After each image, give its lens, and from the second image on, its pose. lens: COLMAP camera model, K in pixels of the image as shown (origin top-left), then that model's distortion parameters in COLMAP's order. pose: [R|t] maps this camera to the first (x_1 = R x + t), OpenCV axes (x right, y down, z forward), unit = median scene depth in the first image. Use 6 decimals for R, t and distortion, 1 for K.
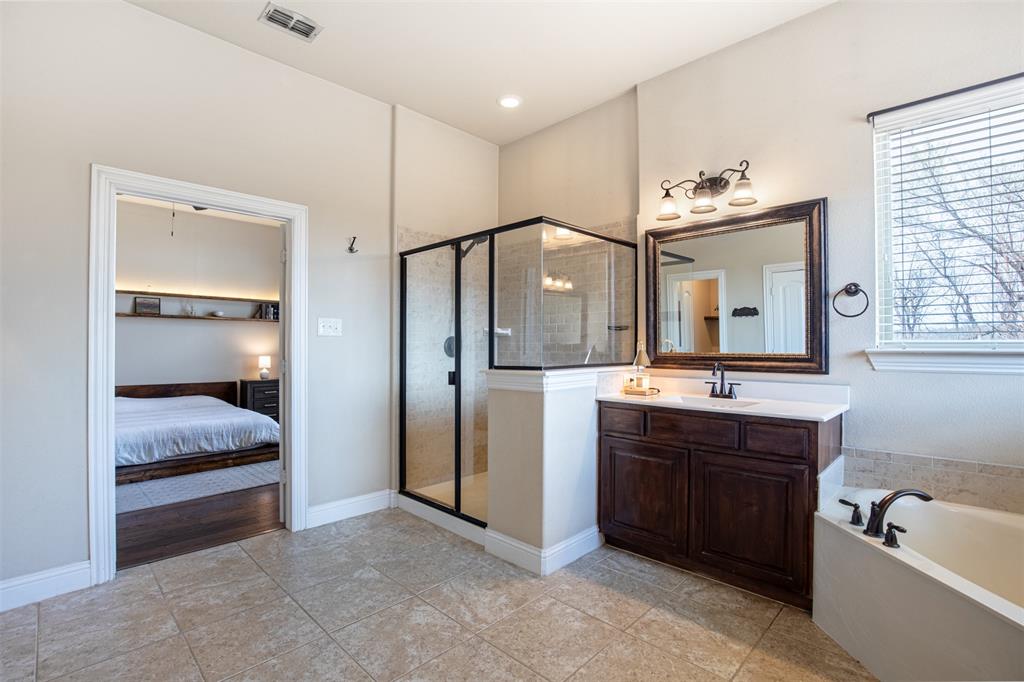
lens RADIAL K [[470.1, 0, 511.7], [0, 470.1, 343.5], [0, 0, 1]] dist [-0.037346, 0.007234]
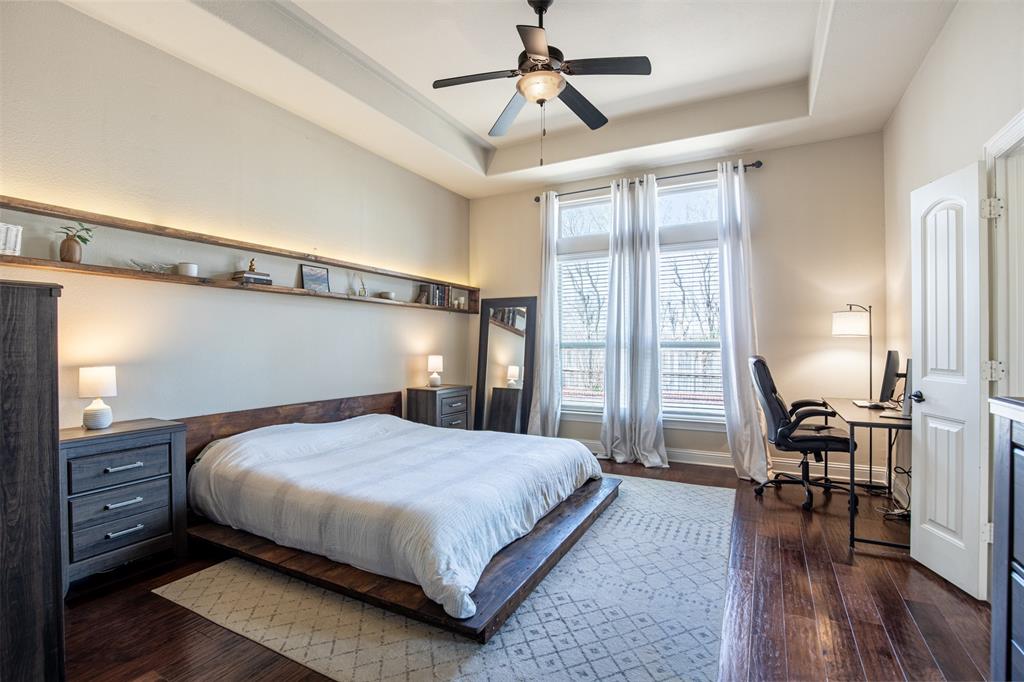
lens RADIAL K [[470.1, 0, 511.7], [0, 470.1, 343.5], [0, 0, 1]] dist [-0.037346, 0.007234]
pose [[0.961279, -0.000588, 0.275576, -0.711408], [-0.000803, 0.999987, 0.004936, 0.004877], [-0.275575, -0.004966, 0.961267, 0.298944]]
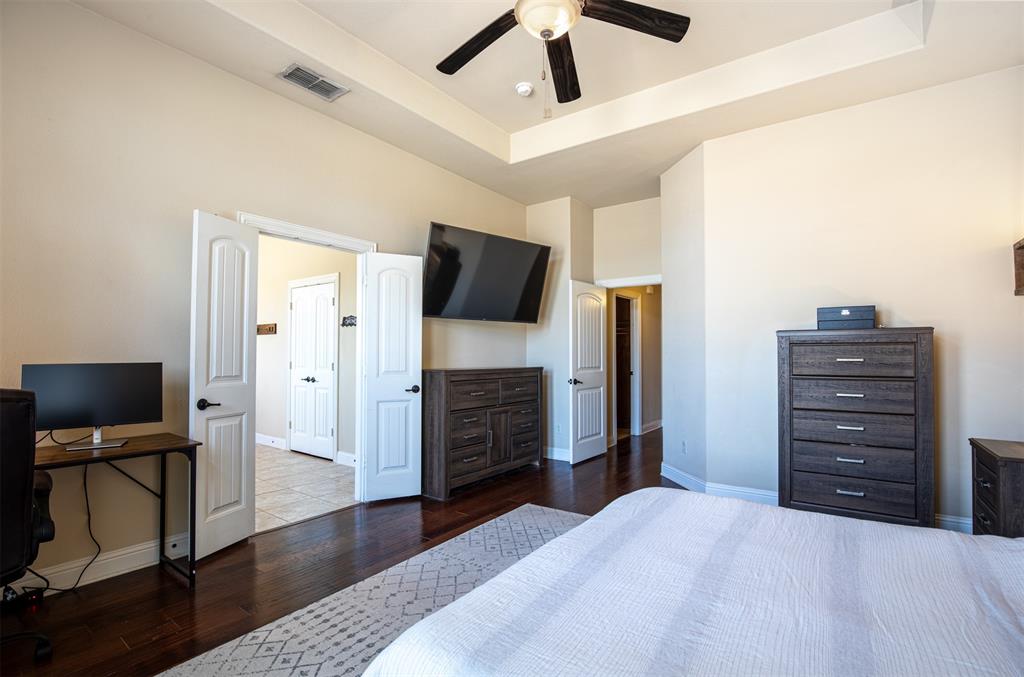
lens RADIAL K [[466.7, 0, 512.3], [0, 466.7, 343.1], [0, 0, 1]] dist [-0.030018, 0.000352]
pose [[-0.988792, -0.005357, -0.149204, -0.473474], [-0.000963, 0.999564, -0.029506, 0.007390], [0.149297, -0.029031, -0.988366, 1.090842]]
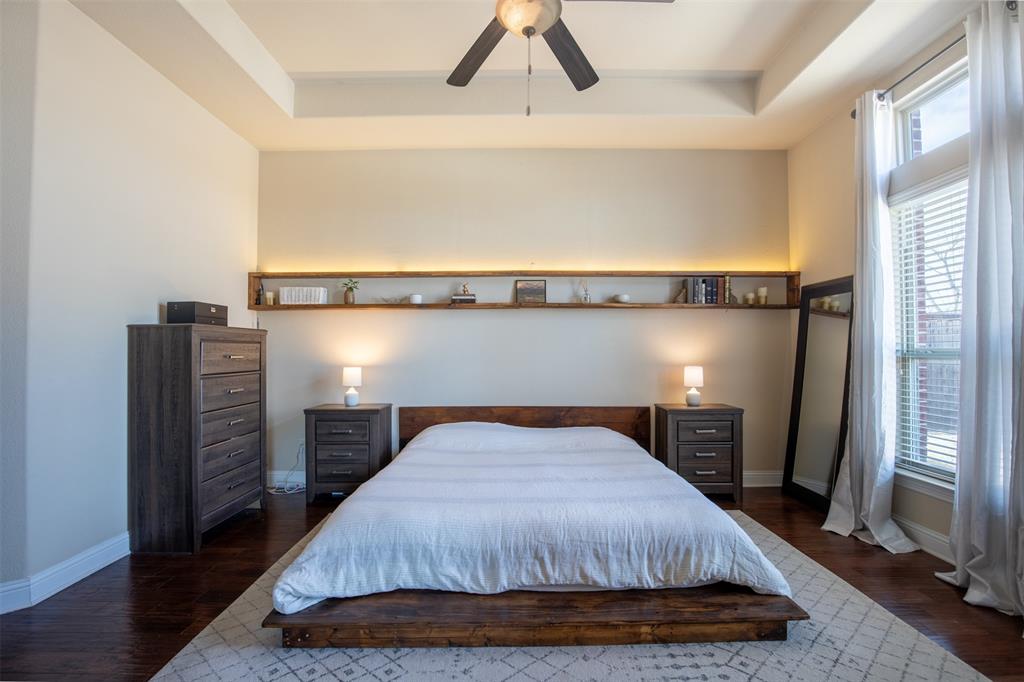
lens RADIAL K [[470.1, 0, 511.7], [0, 470.1, 343.5], [0, 0, 1]] dist [-0.037346, 0.007234]
pose [[0.694508, -0.015481, -0.719319, -0.306802], [0.008532, 0.999875, -0.013282, 0.004829], [0.719435, 0.003087, 0.694553, 0.493154]]
